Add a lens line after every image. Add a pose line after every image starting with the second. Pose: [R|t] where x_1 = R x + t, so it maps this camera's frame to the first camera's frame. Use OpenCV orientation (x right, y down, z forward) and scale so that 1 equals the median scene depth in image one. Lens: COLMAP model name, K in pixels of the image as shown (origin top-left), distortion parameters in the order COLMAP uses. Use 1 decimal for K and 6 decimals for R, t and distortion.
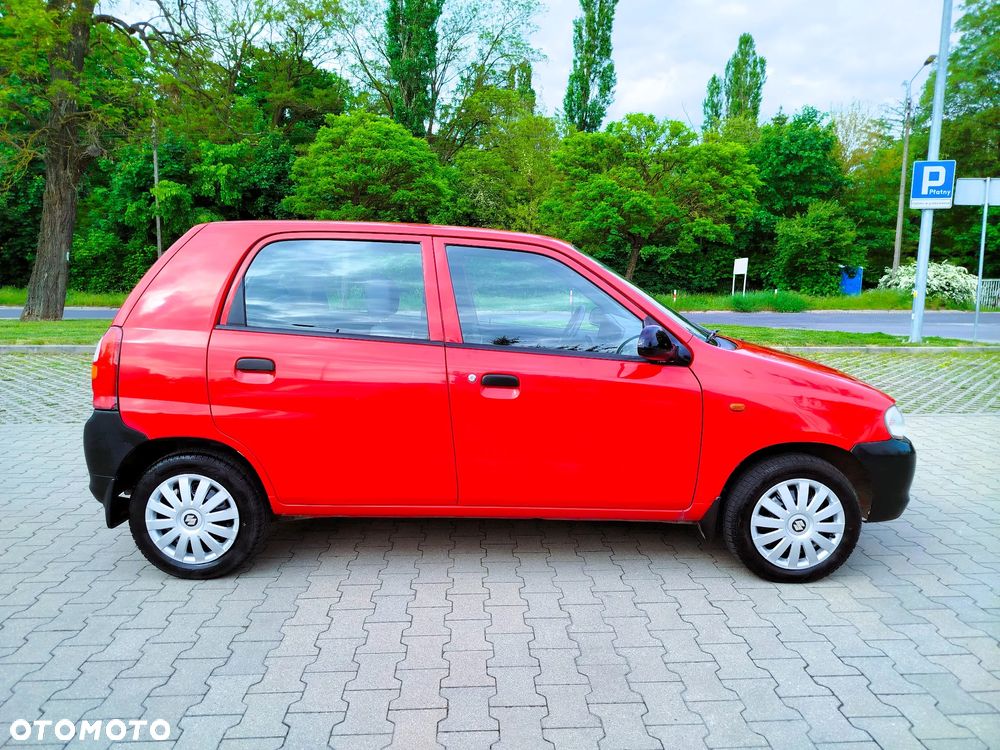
lens RADIAL K [[698.9, 0, 503.8], [0, 698.9, 373.0], [0, 0, 1]] dist [0.033355, -0.038762]
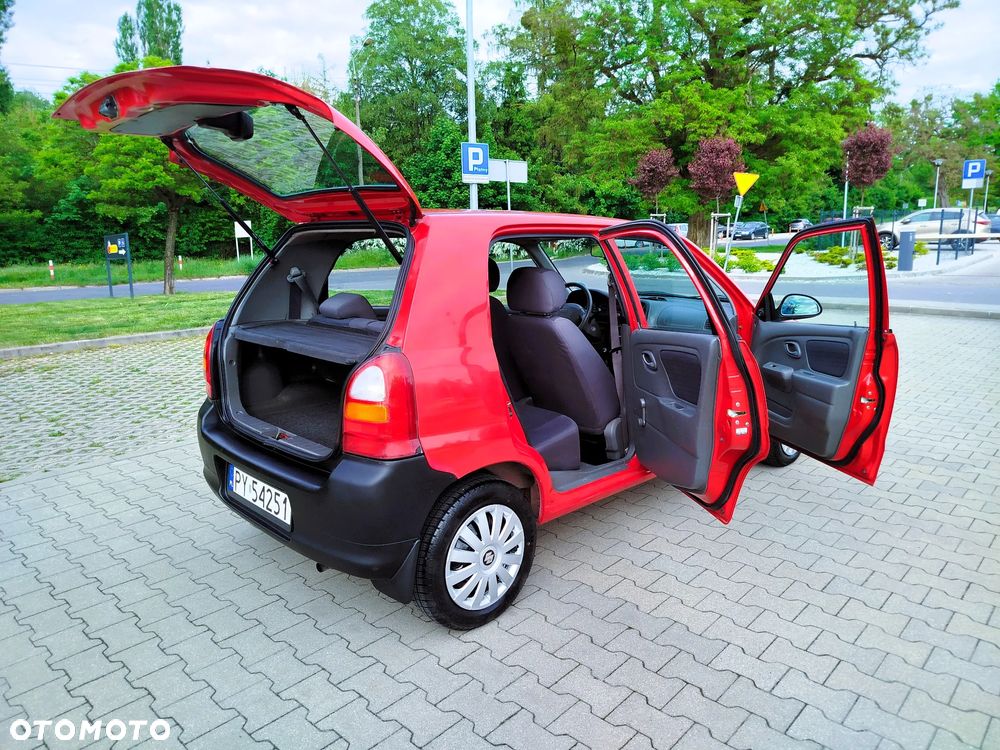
lens RADIAL K [[698.9, 0, 503.8], [0, 698.9, 373.0], [0, 0, 1]] dist [0.033355, -0.038762]
pose [[0.718712, -0.153607, 0.678128, -0.162564], [0.115497, 0.988117, 0.101416, -0.017427], [-0.685648, 0.005433, 0.727913, 0.057307]]
